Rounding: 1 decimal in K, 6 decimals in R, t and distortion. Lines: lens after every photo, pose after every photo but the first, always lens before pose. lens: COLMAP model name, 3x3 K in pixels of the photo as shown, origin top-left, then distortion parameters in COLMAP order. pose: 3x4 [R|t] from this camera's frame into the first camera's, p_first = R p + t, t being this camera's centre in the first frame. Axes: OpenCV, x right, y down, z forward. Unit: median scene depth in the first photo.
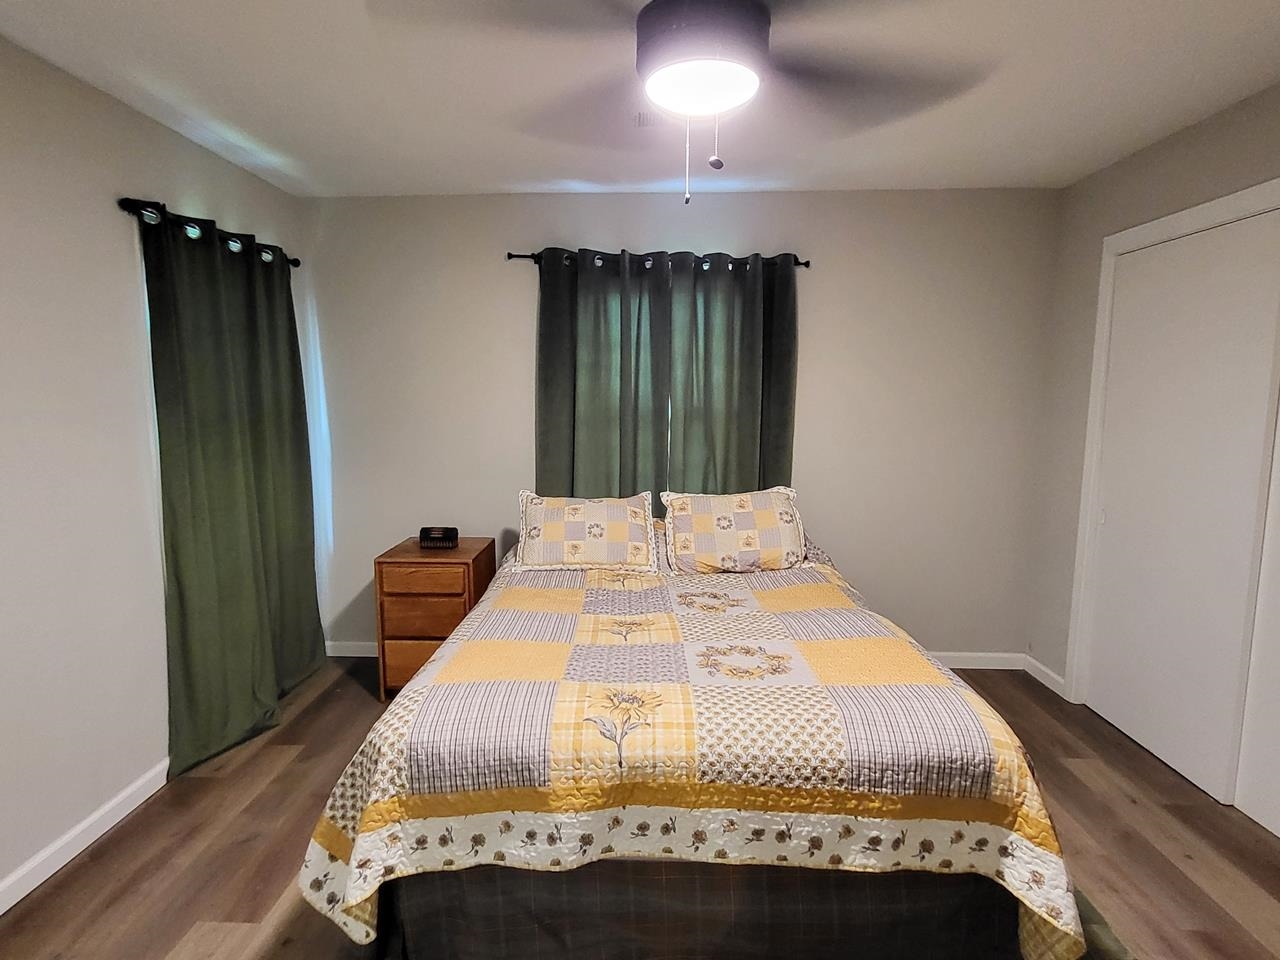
lens RADIAL K [[728.2, 0, 619.9], [0, 728.2, 486.0], [0, 0, 1]] dist [-0.000933, -0.000316]
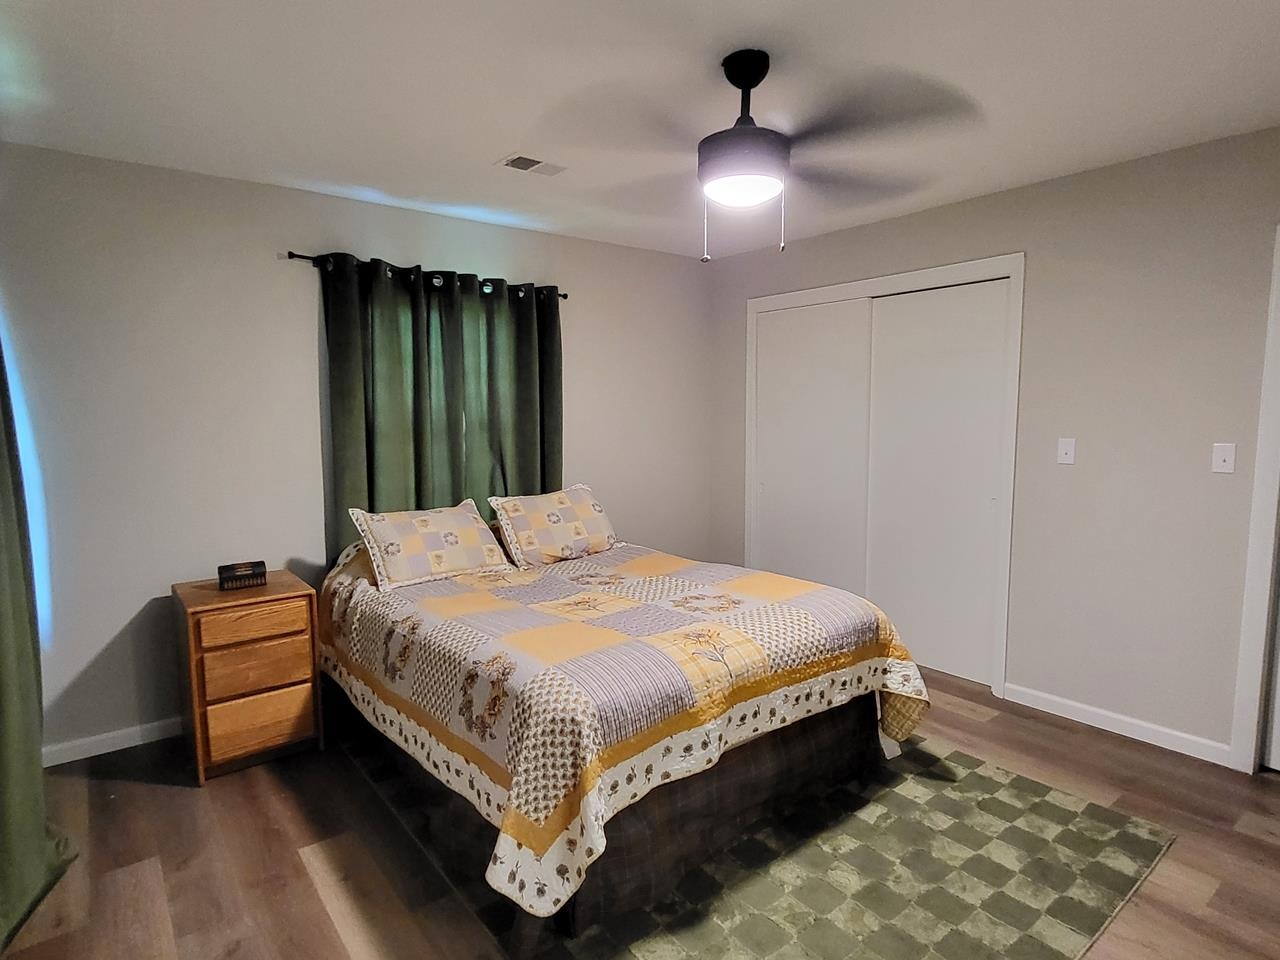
lens RADIAL K [[763.9, 0, 640.0], [0, 763.9, 480.0], [0, 0, 1]] dist [0.005932, 0.000826]
pose [[0.732978, -0.069085, 0.676736, -1.040869], [0.090555, 0.995885, 0.003585, -0.002036], [-0.674199, 0.058654, 0.736217, 0.041644]]
